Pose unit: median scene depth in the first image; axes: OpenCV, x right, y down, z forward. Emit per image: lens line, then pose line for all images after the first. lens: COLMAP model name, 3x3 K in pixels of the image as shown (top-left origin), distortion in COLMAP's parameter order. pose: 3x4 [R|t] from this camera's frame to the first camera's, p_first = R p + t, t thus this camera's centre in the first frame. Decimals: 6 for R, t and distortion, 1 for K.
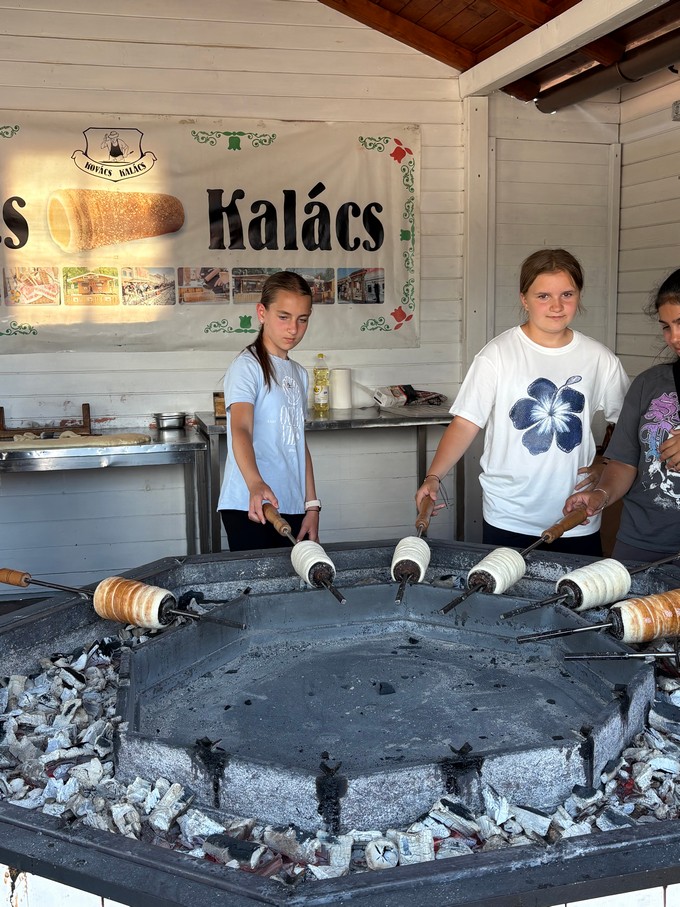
lens RADIAL K [[1030.4, 0, 343.4], [0, 1030.4, 465.8], [0, 0, 1]] dist [0.144004, -0.478813]
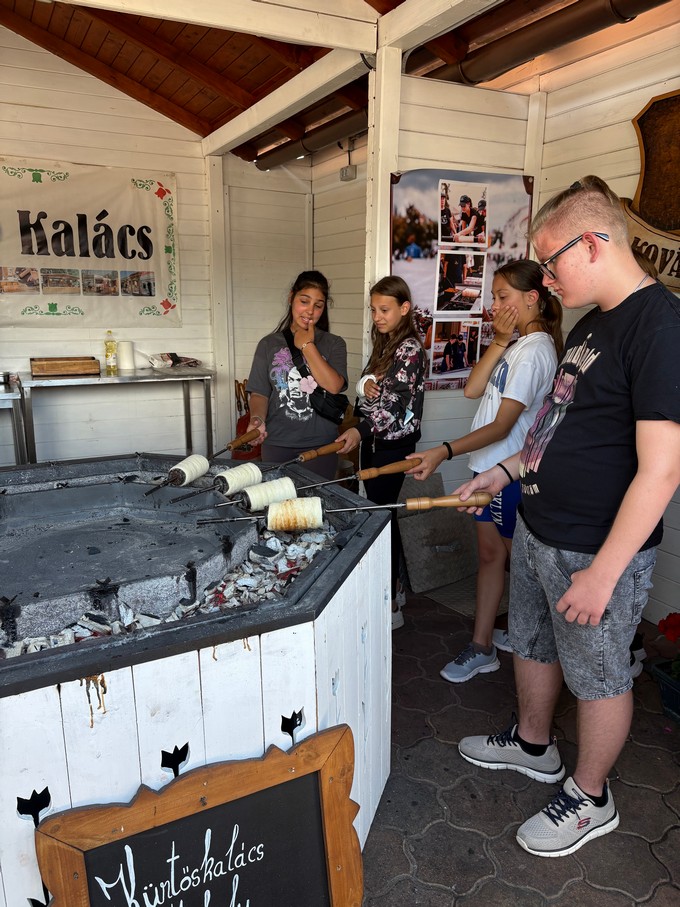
lens RADIAL K [[689.6, 0, 335.5], [0, 689.6, 461.3], [0, 0, 1]] dist [0.026208, -0.023041]
pose [[0.973421, -0.032464, 0.226711, 0.141097], [0.015828, 0.997072, 0.074814, 0.013215], [-0.228476, -0.069237, 0.971084, -0.047371]]
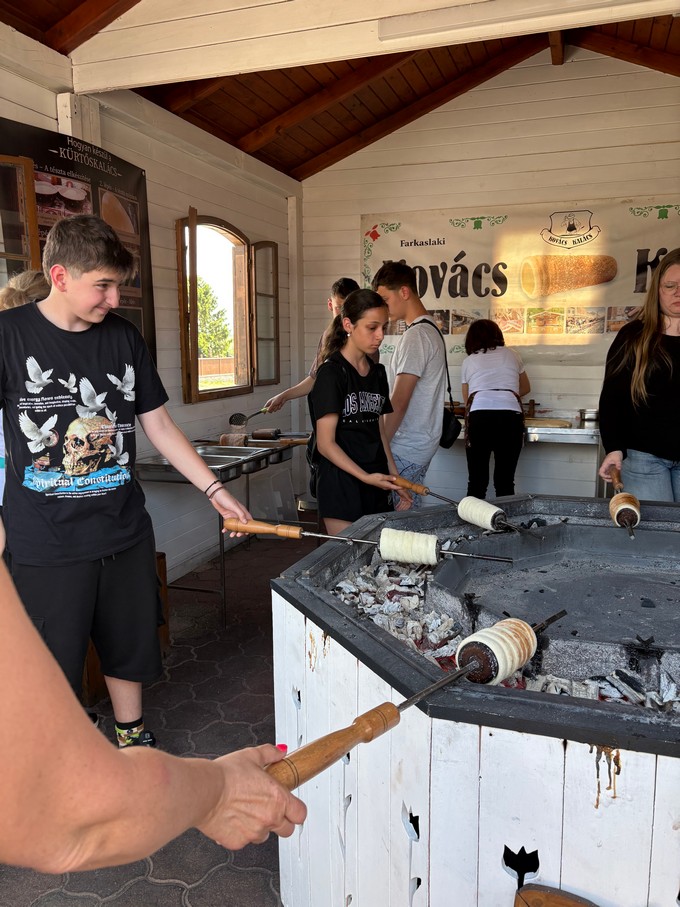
lens RADIAL K [[689.6, 0, 335.5], [0, 689.6, 461.3], [0, 0, 1]] dist [0.026208, -0.023041]
pose [[0.832303, 0.104771, -0.544330, 0.152207], [-0.097230, 0.994345, 0.042721, 0.031254], [0.545727, 0.017369, 0.837783, 0.031480]]
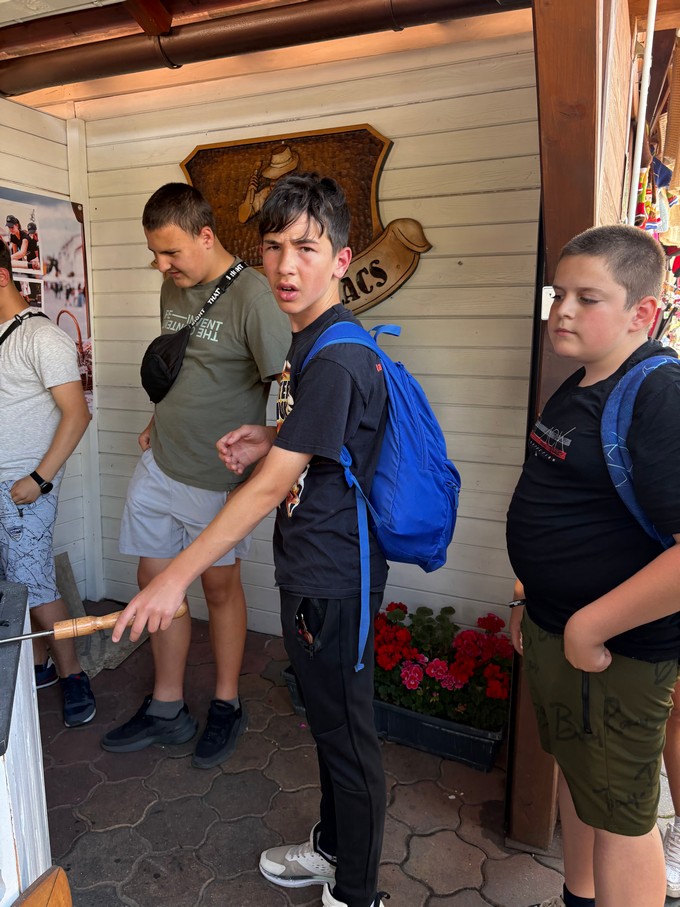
lens RADIAL K [[689.6, 0, 335.5], [0, 689.6, 461.3], [0, 0, 1]] dist [0.026208, -0.023041]
pose [[0.615264, -0.118224, 0.779406, 0.055512], [0.099028, 0.992450, 0.072367, -0.005661], [-0.782076, 0.032658, 0.622326, 0.066060]]
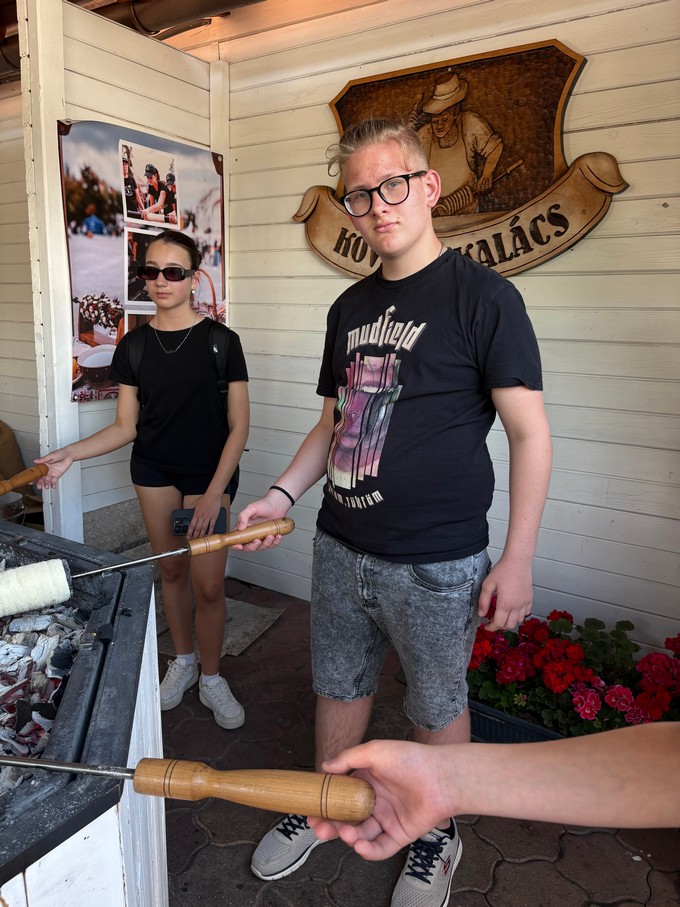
lens RADIAL K [[689.6, 0, 335.5], [0, 689.6, 461.3], [0, 0, 1]] dist [0.026208, -0.023041]
pose [[0.737558, -0.104003, 0.667227, 0.124520], [0.066252, 0.994447, 0.081773, 0.011061], [-0.672026, -0.016108, 0.740352, 0.210403]]
